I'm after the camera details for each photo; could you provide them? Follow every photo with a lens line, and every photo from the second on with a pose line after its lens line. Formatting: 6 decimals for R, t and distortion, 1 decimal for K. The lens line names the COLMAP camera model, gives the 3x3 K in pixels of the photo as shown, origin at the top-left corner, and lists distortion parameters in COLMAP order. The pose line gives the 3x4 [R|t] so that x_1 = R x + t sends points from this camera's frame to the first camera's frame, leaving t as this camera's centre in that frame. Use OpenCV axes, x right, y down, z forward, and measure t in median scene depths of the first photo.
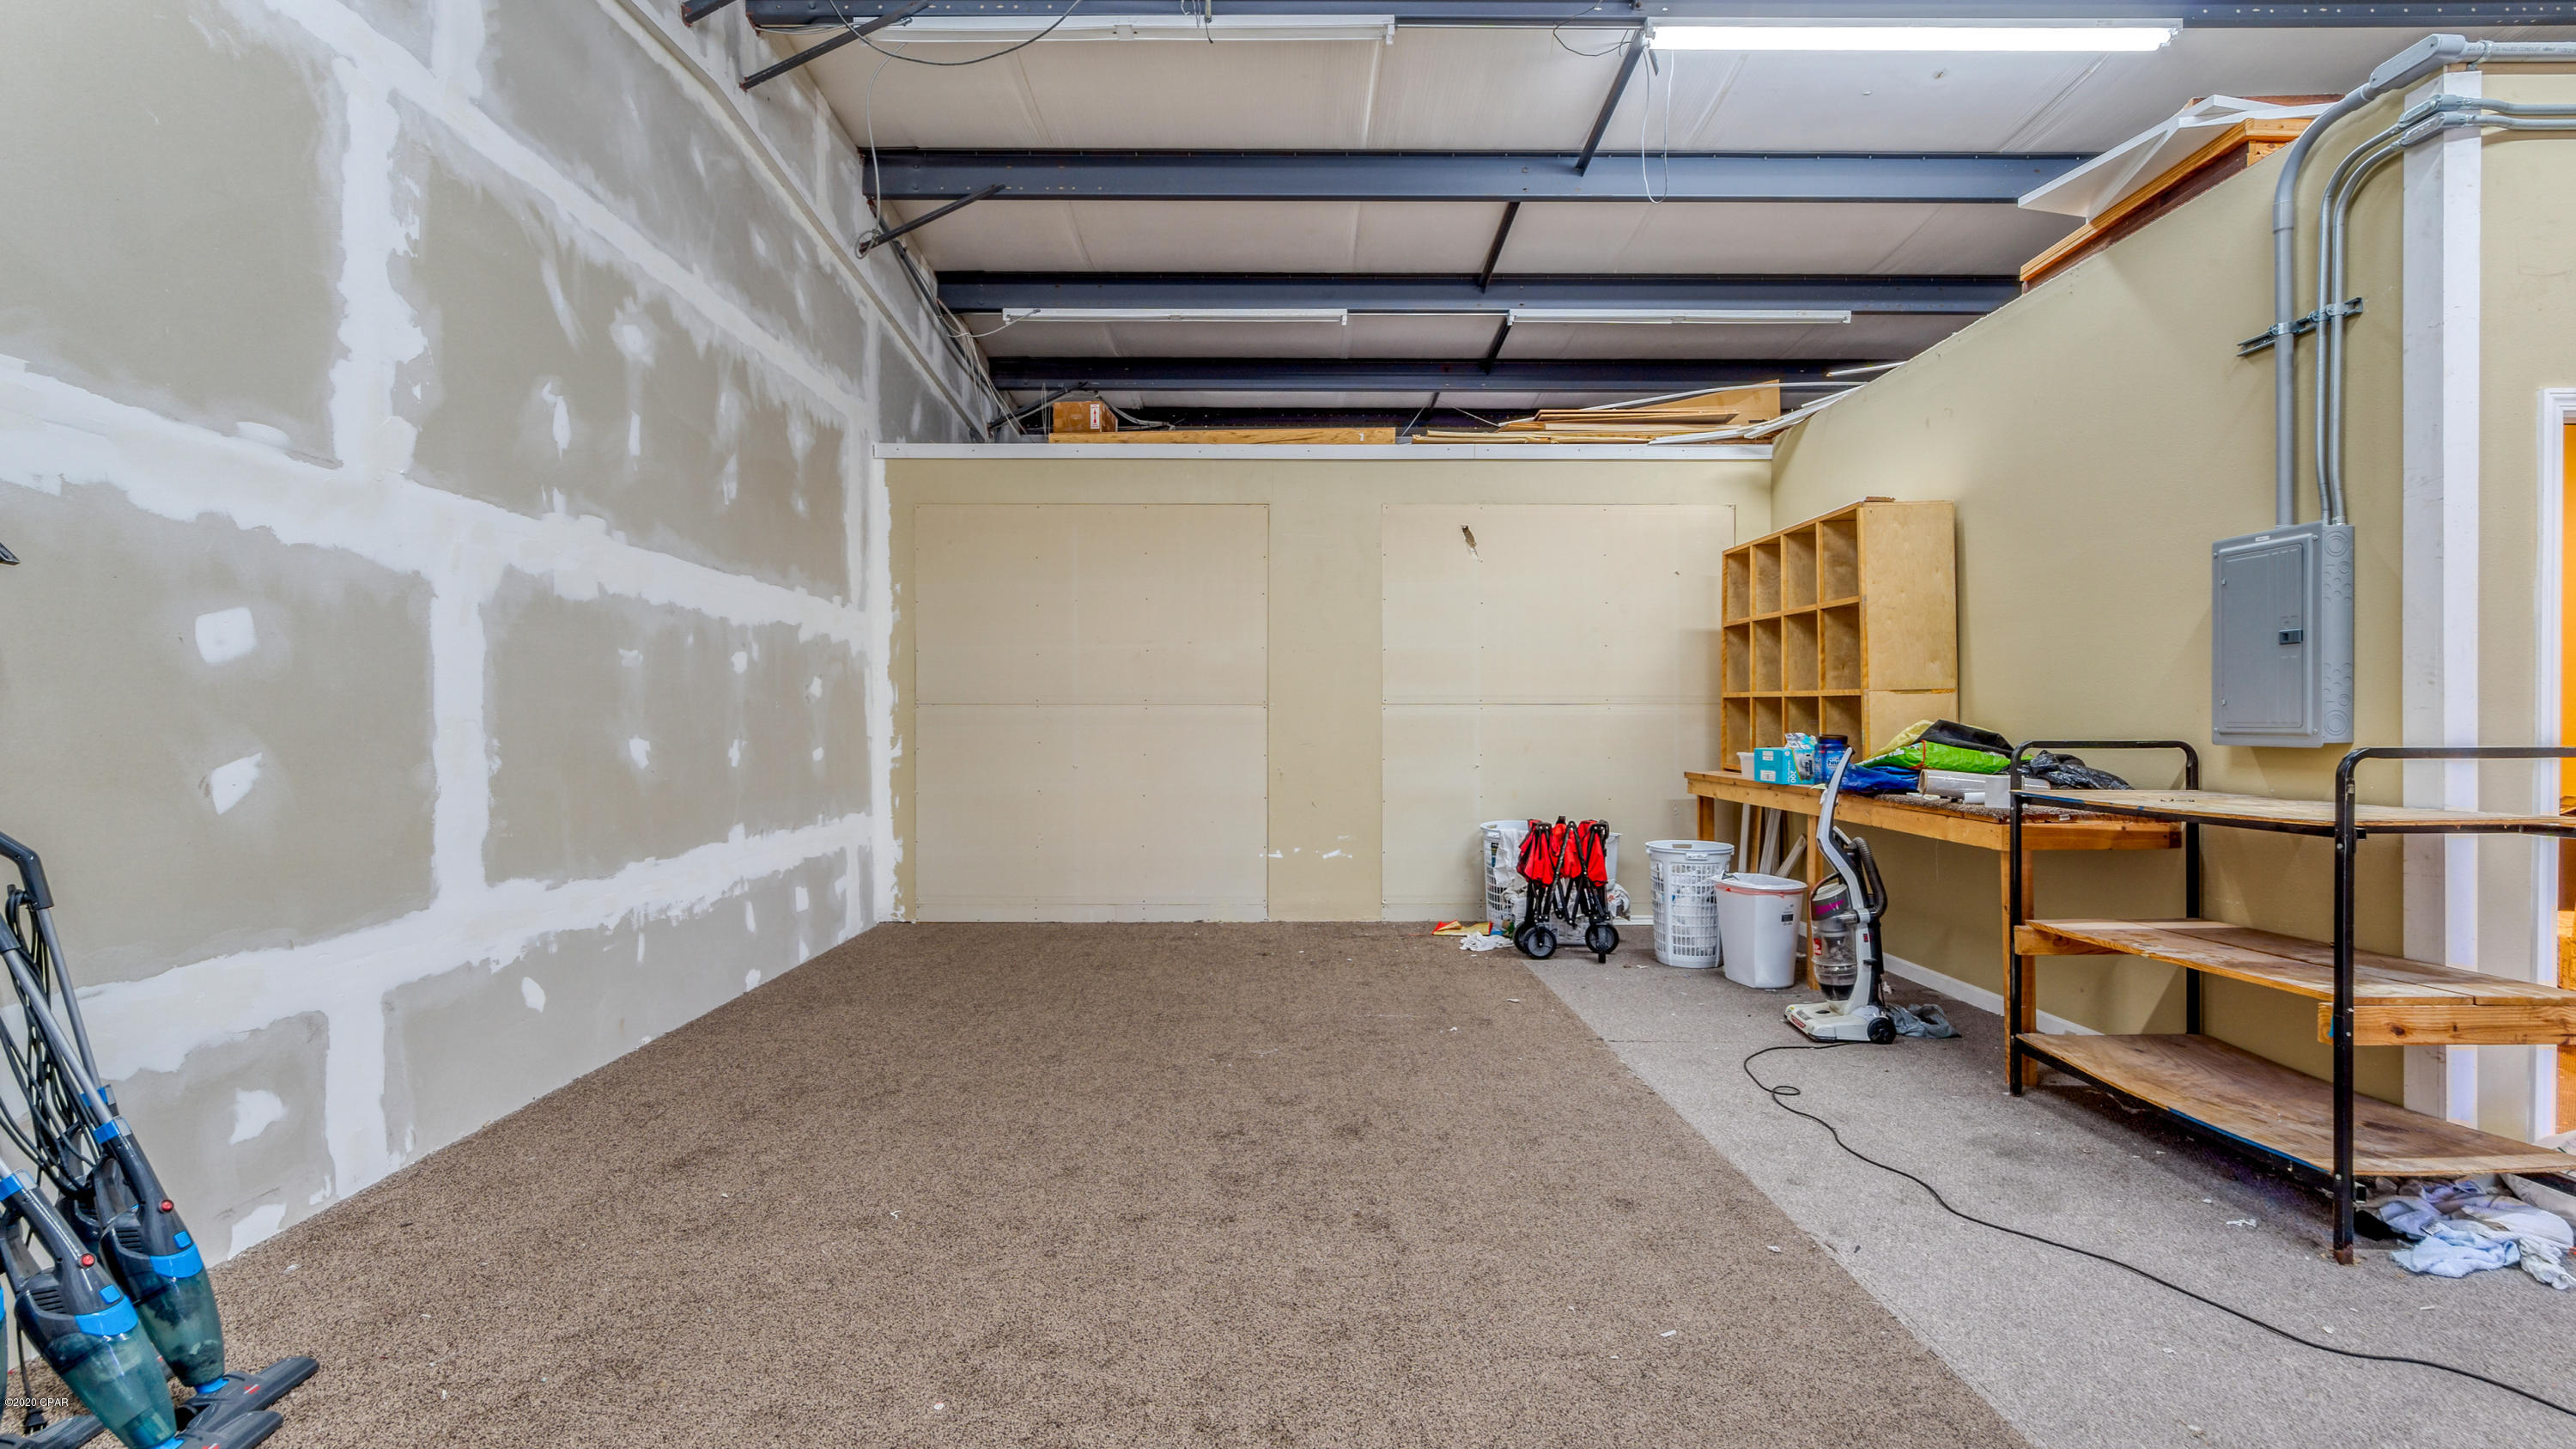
lens RADIAL K [[1173.0, 0, 1282.6], [0, 1173.0, 728.6], [0, 0, 1]] dist [-0.004449, 0.000333]
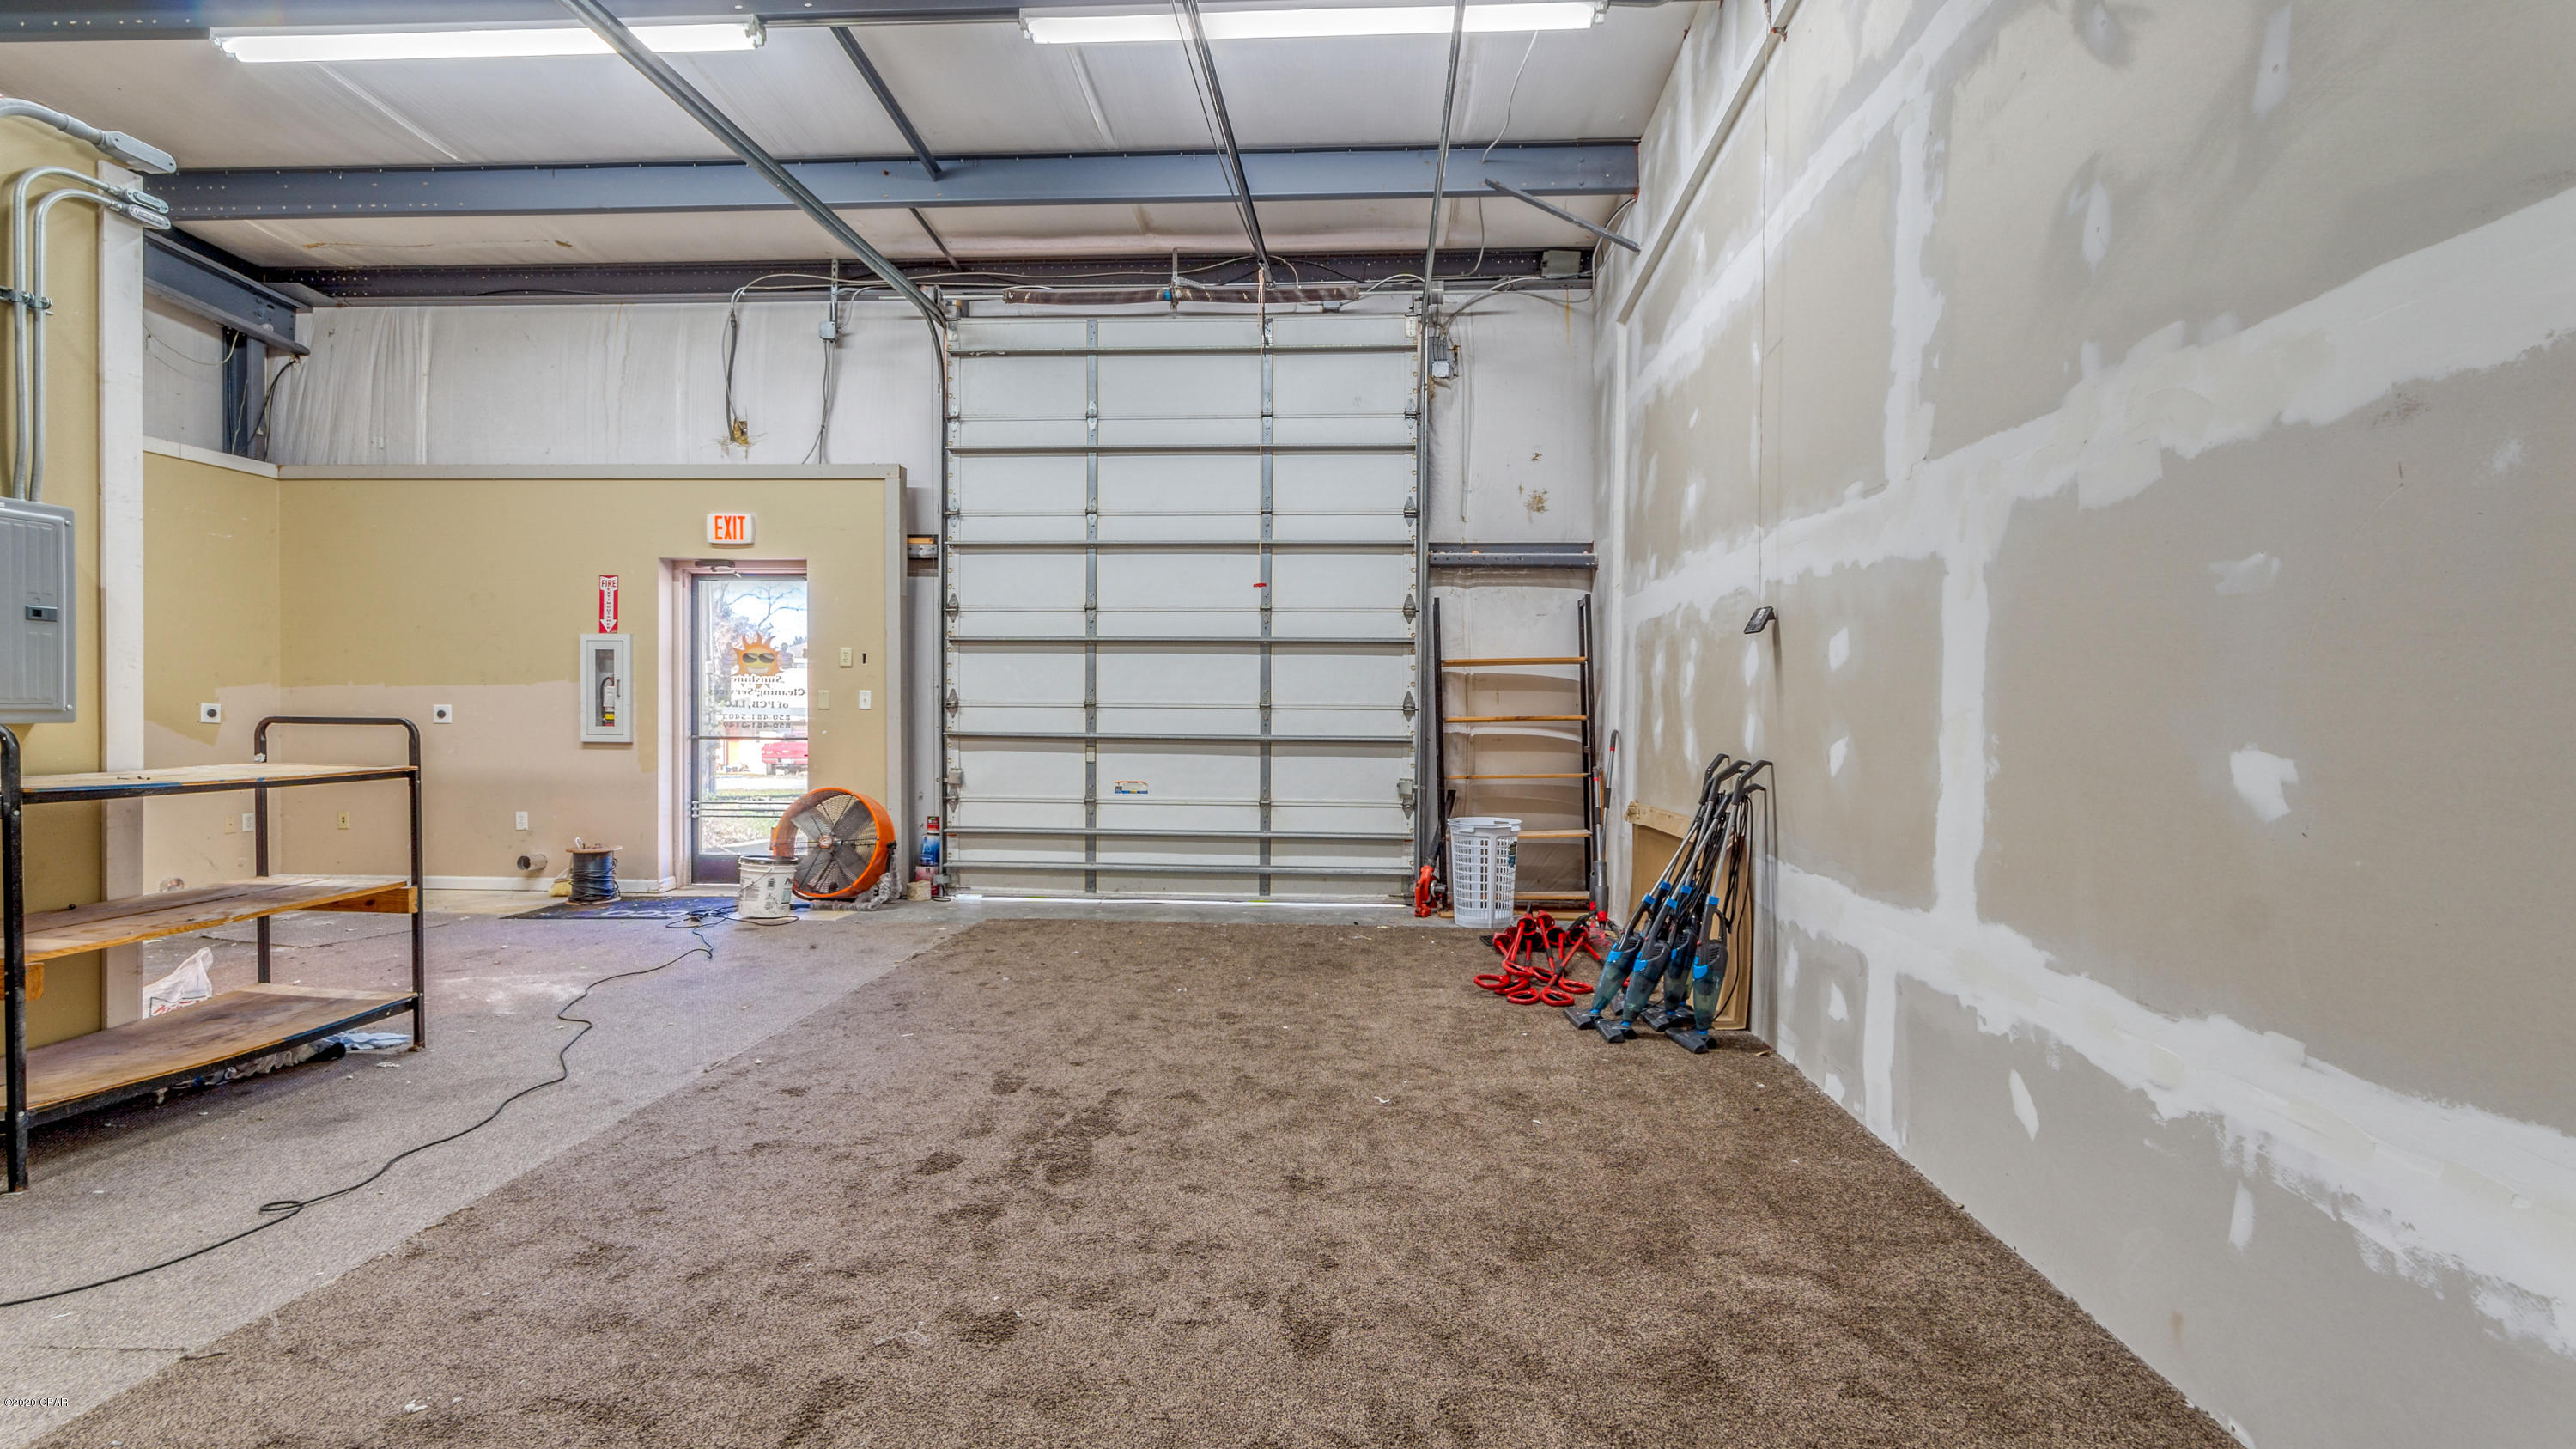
lens RADIAL K [[1173.0, 0, 1289.6], [0, 1173.0, 722.3], [0, 0, 1]] dist [-0.004449, 0.000333]
pose [[-0.996690, -0.007958, 0.080903, -0.314125], [-0.006714, 0.999855, 0.015633, -0.009447], [-0.081016, 0.015038, -0.996599, 2.085920]]
